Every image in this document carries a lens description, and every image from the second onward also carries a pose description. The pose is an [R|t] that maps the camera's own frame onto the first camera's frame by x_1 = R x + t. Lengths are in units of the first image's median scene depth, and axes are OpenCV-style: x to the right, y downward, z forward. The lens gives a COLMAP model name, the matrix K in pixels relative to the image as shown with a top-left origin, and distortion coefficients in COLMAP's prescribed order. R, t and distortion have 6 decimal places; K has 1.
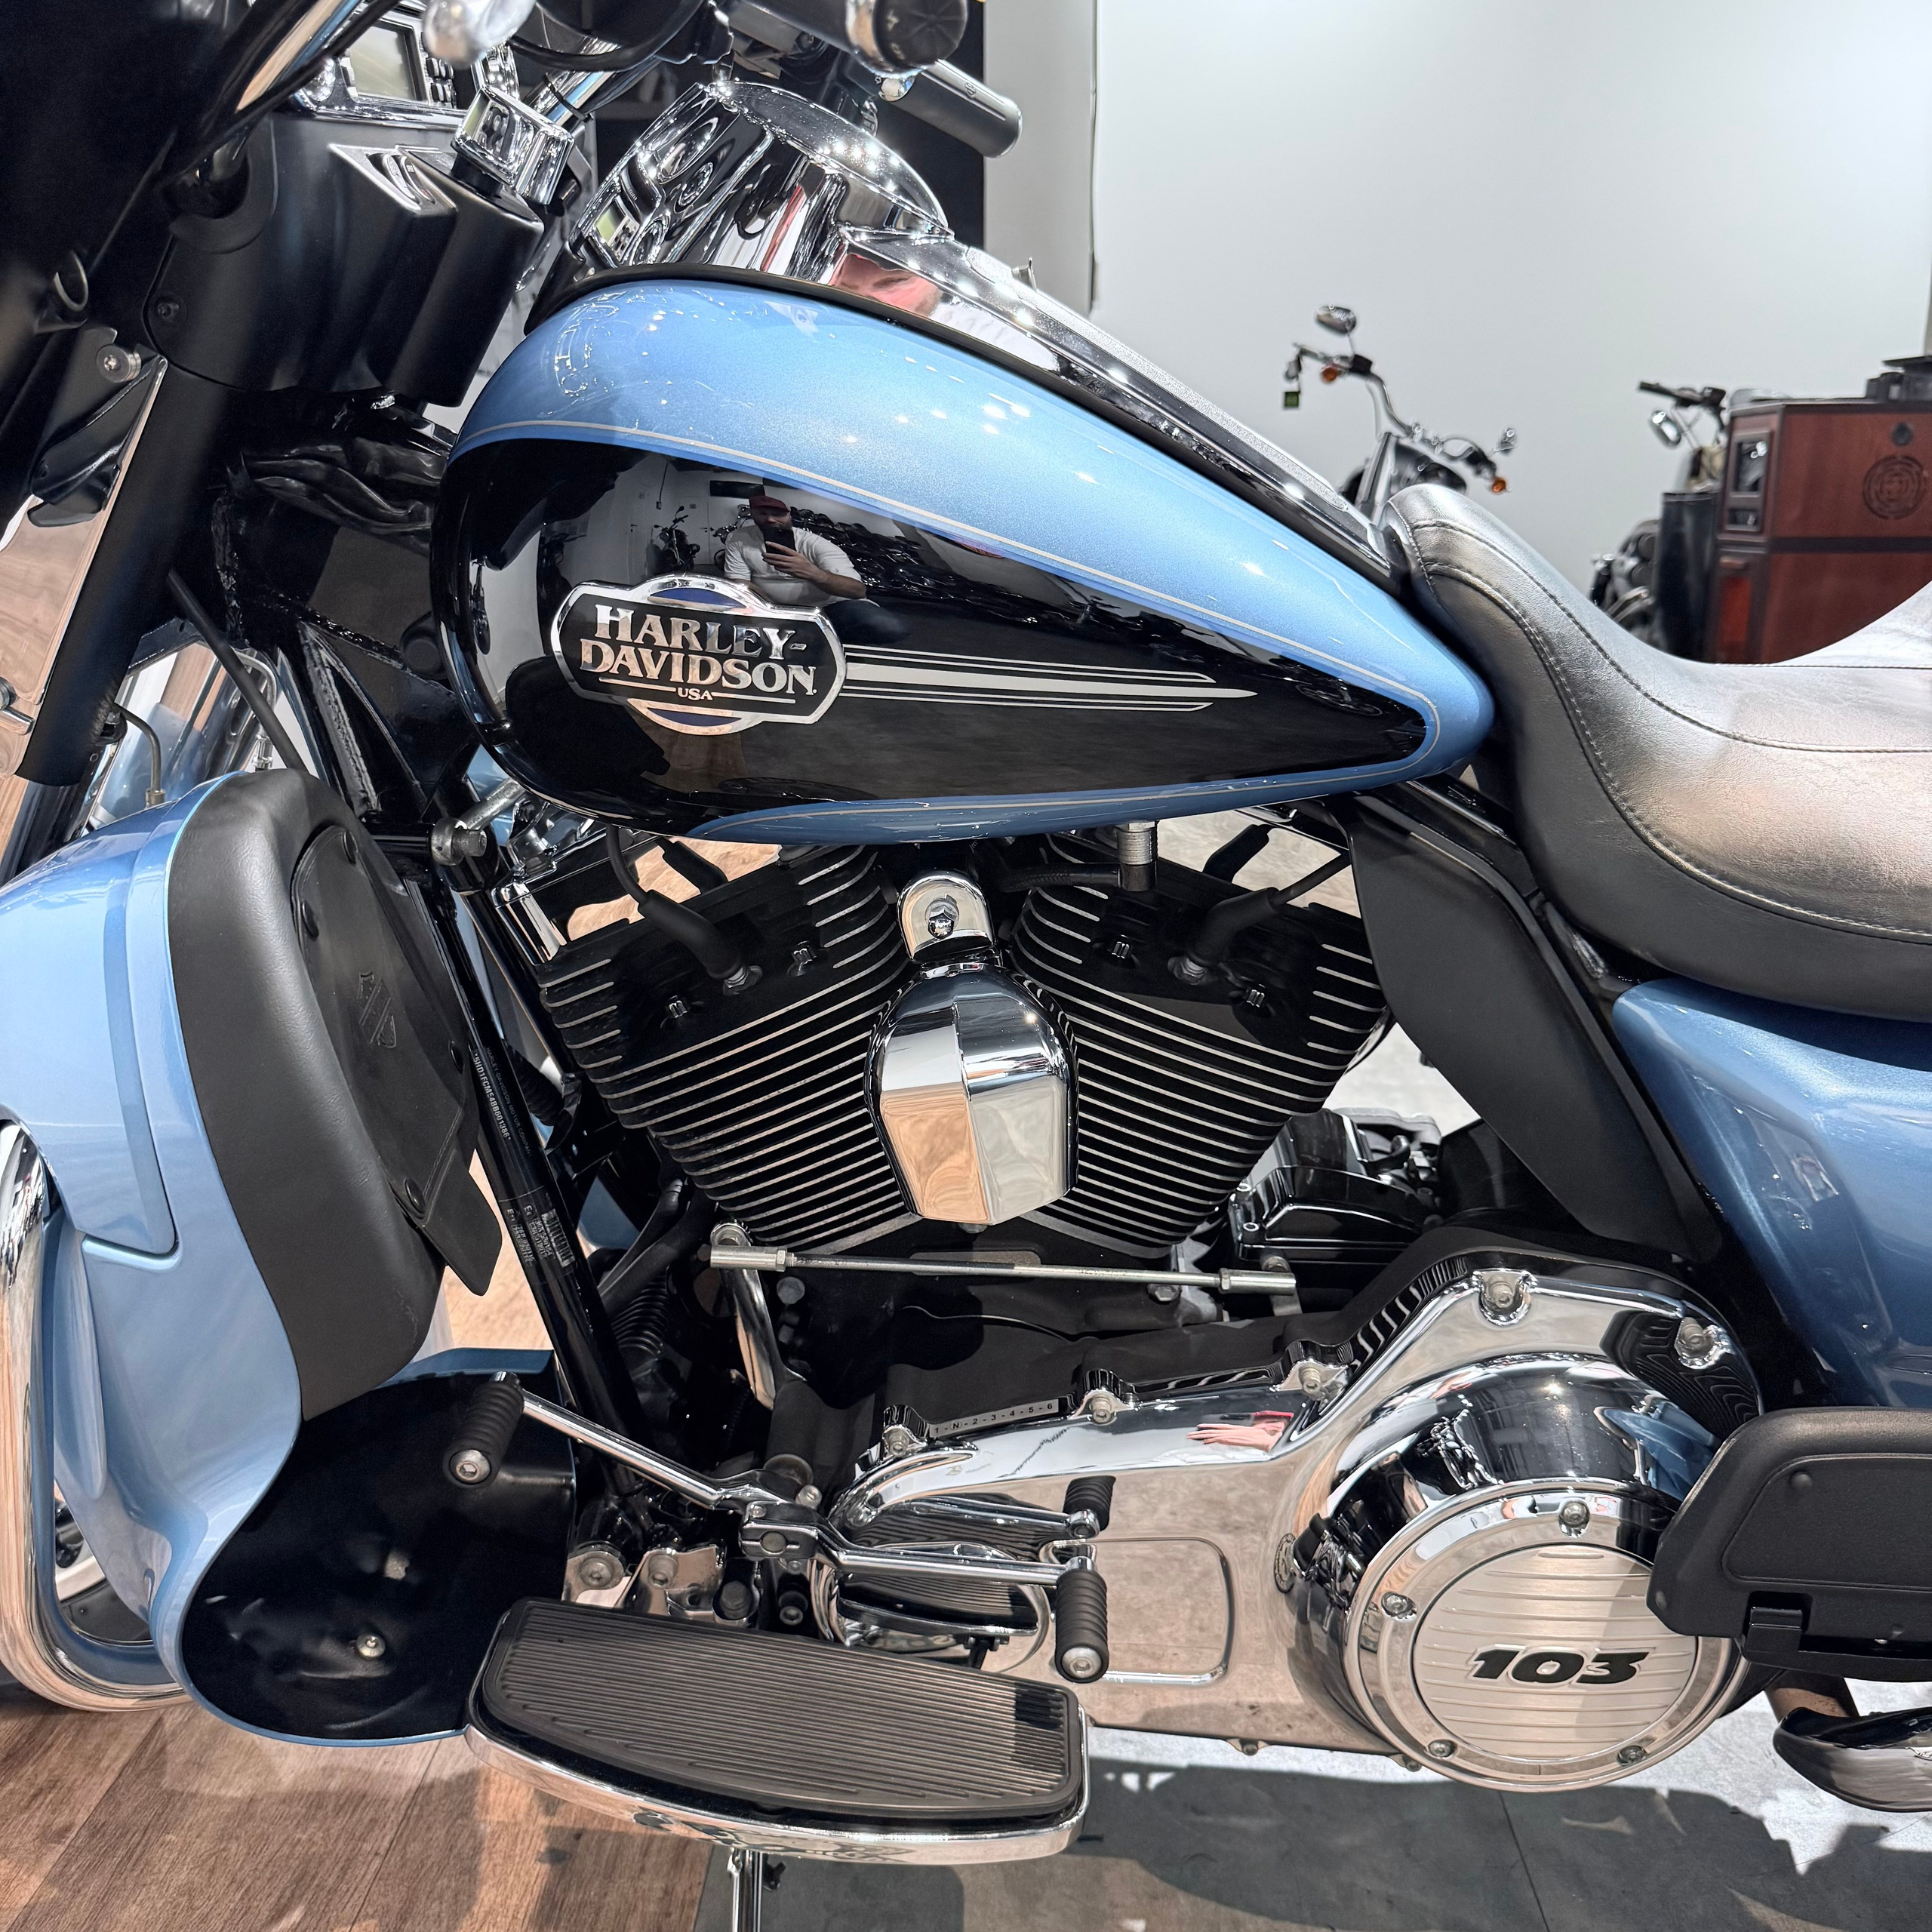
lens RADIAL K [[1824.7, 0, 962.8], [0, 1824.7, 947.7], [0, 0, 1]] dist [0.073614, -0.102023]
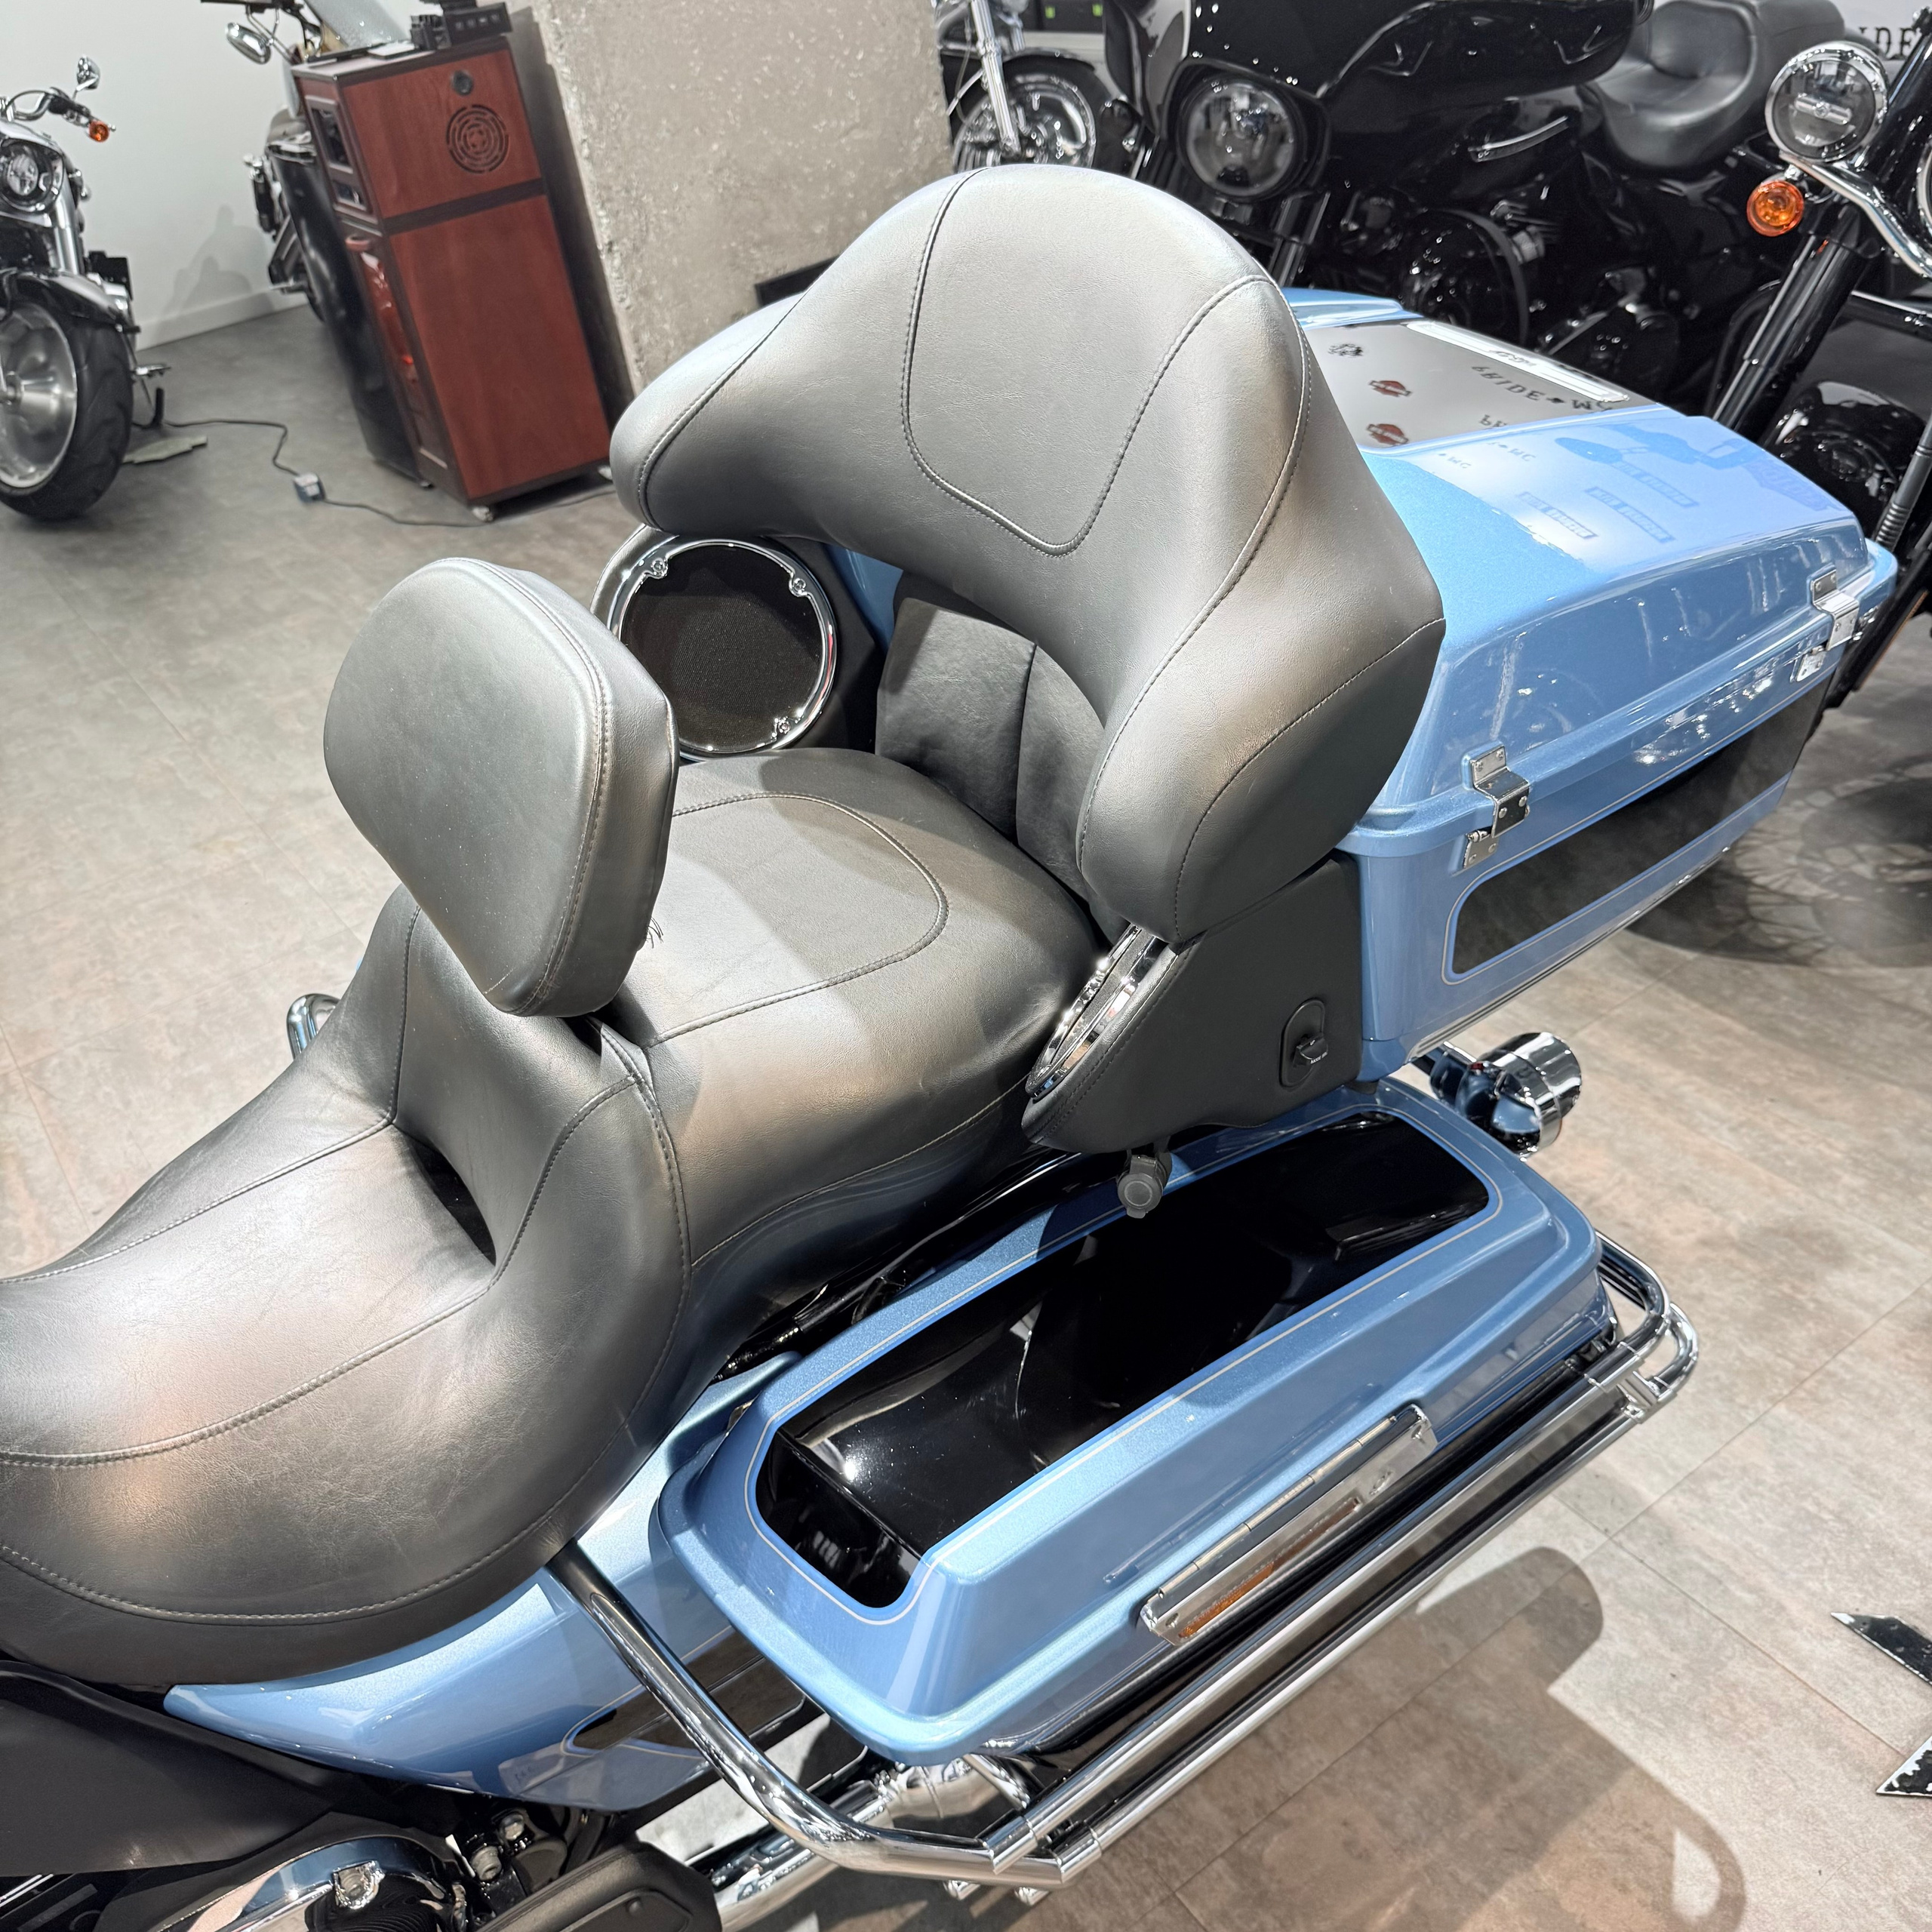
lens RADIAL K [[1846.2, 0, 965.1], [0, 1846.2, 925.8], [0, 0, 1]] dist [0.001264, -0.001352]
pose [[0.790659, -0.425463, 0.440273, 0.420475], [0.289443, 0.893412, 0.343567, -0.596890], [-0.539520, -0.144210, 0.829531, -0.098462]]
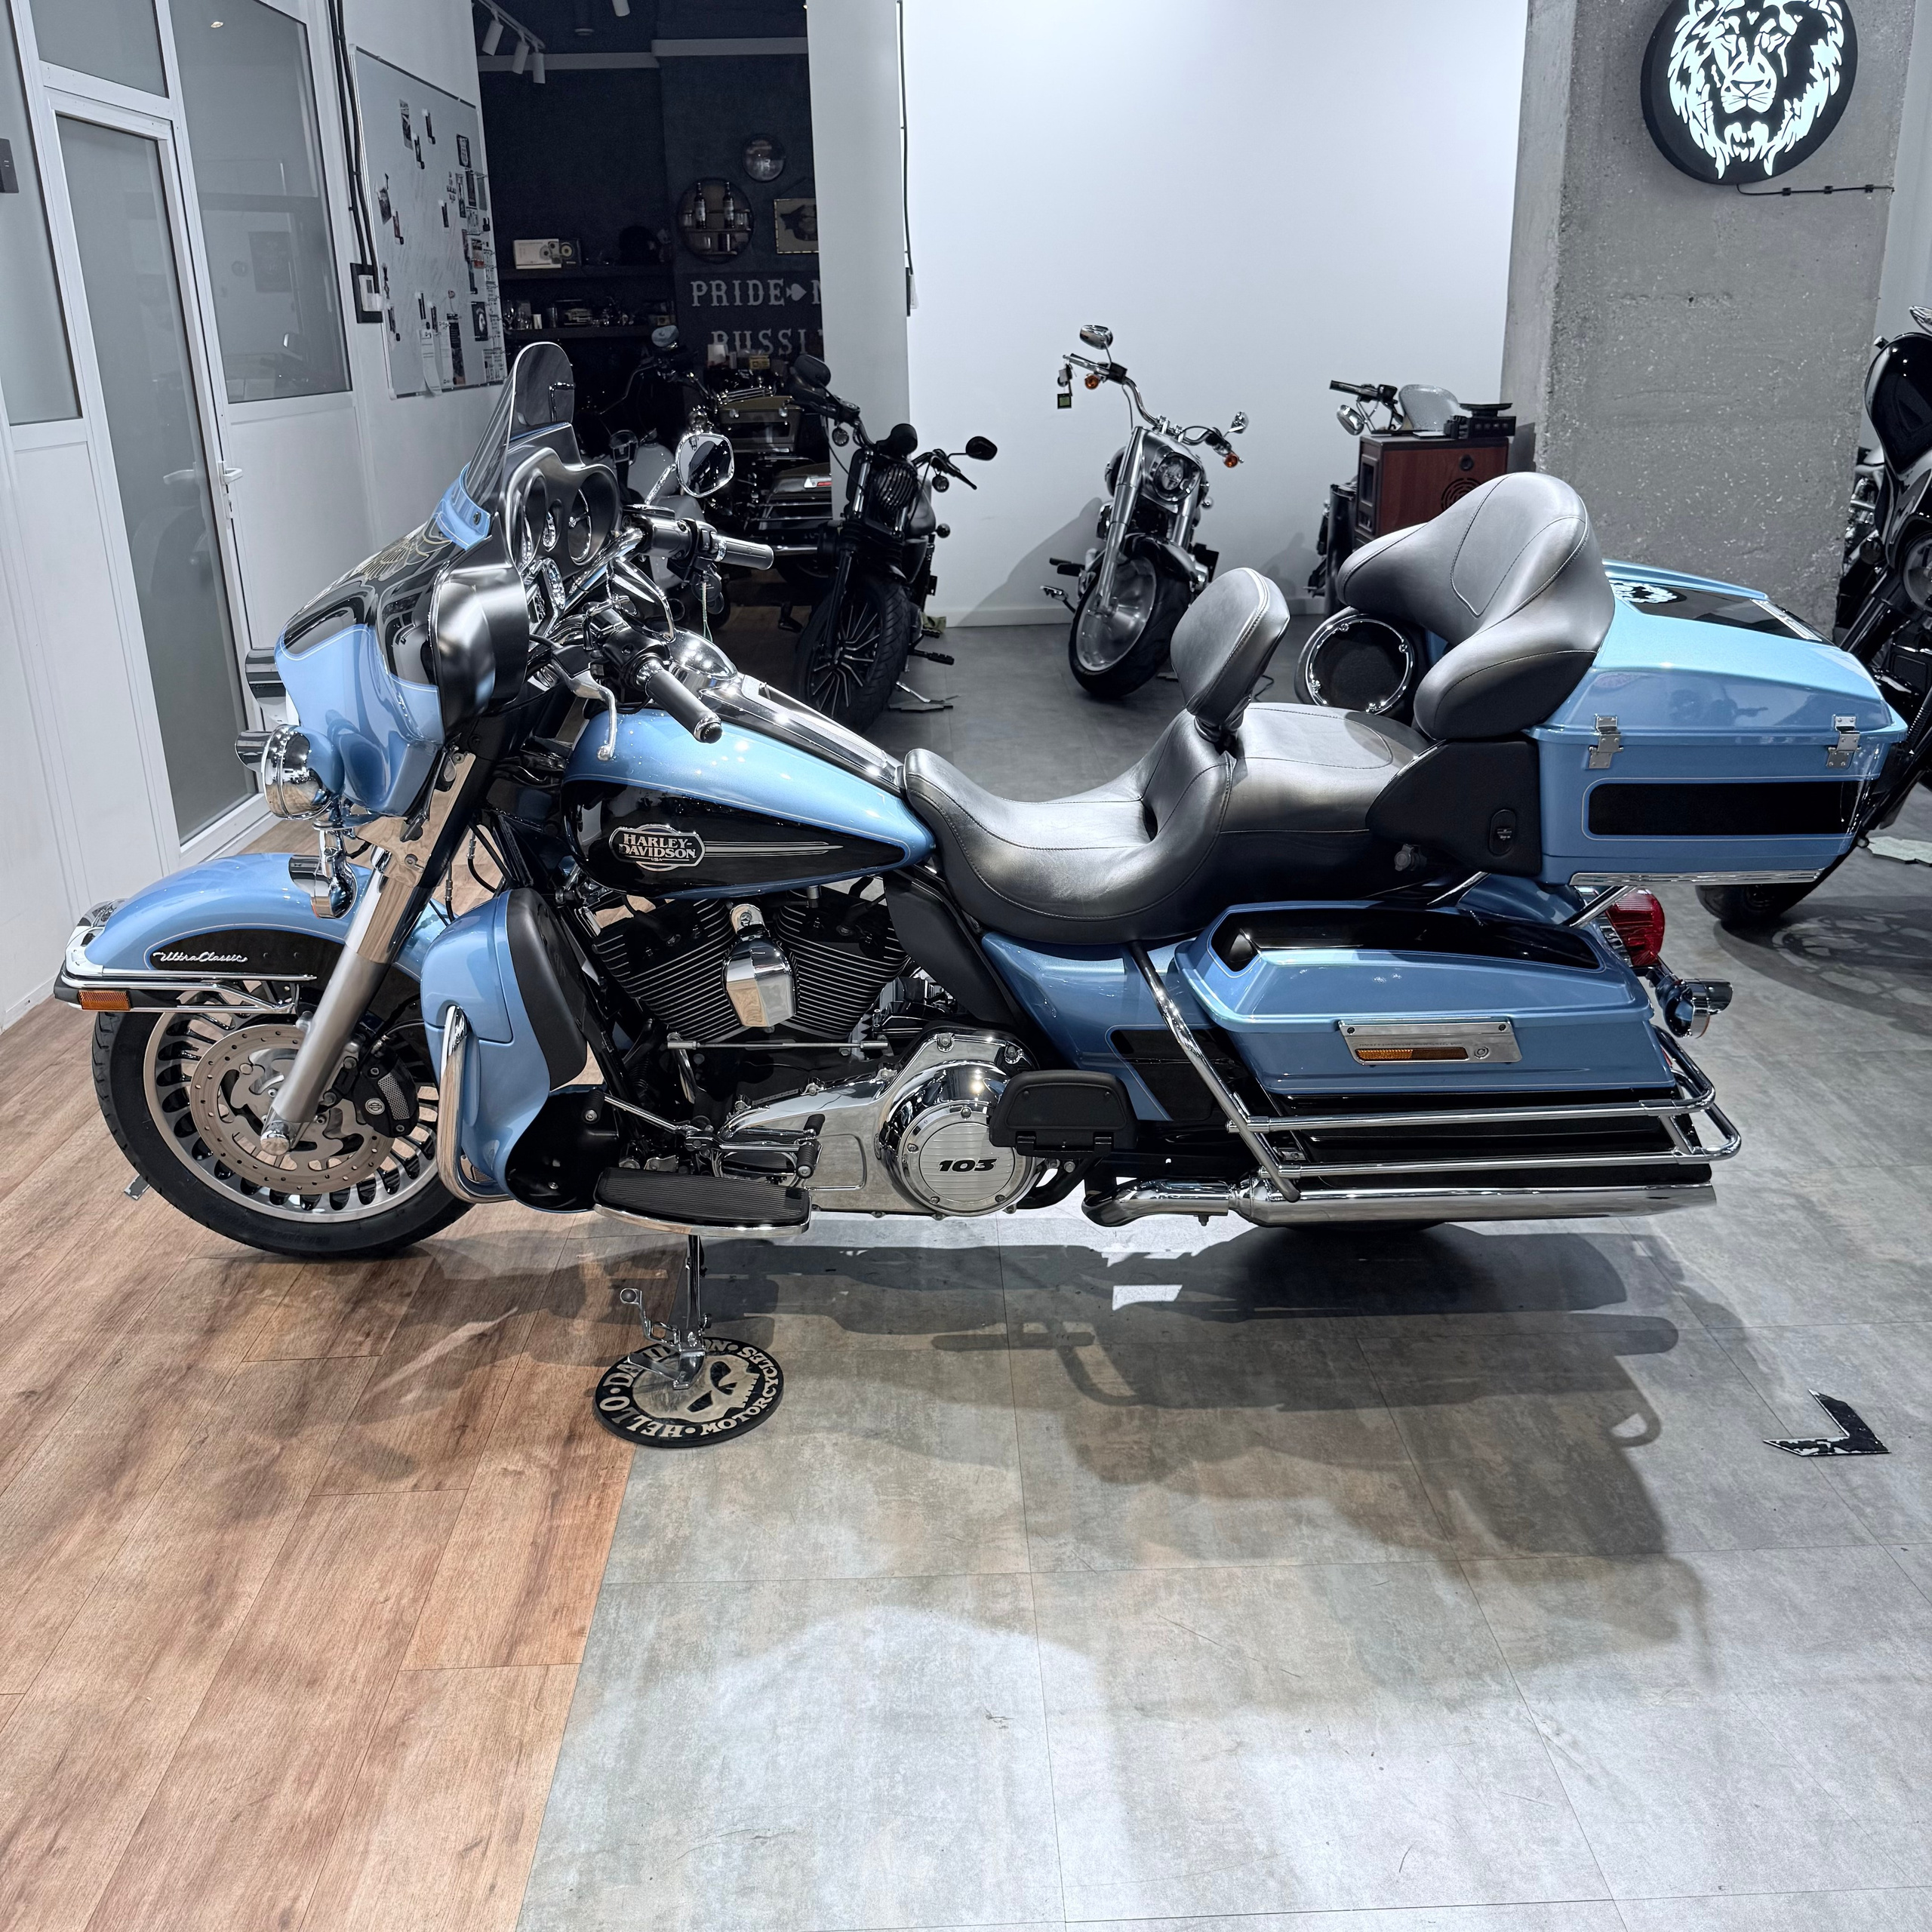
lens RADIAL K [[1824.7, 0, 962.8], [0, 1824.7, 947.7], [0, 0, 1]] dist [0.073614, -0.102023]
pose [[0.997725, -0.044045, 0.051030, 0.168763], [0.039705, 0.995746, 0.083152, -0.184519], [-0.054476, -0.080937, 0.995229, -1.736639]]
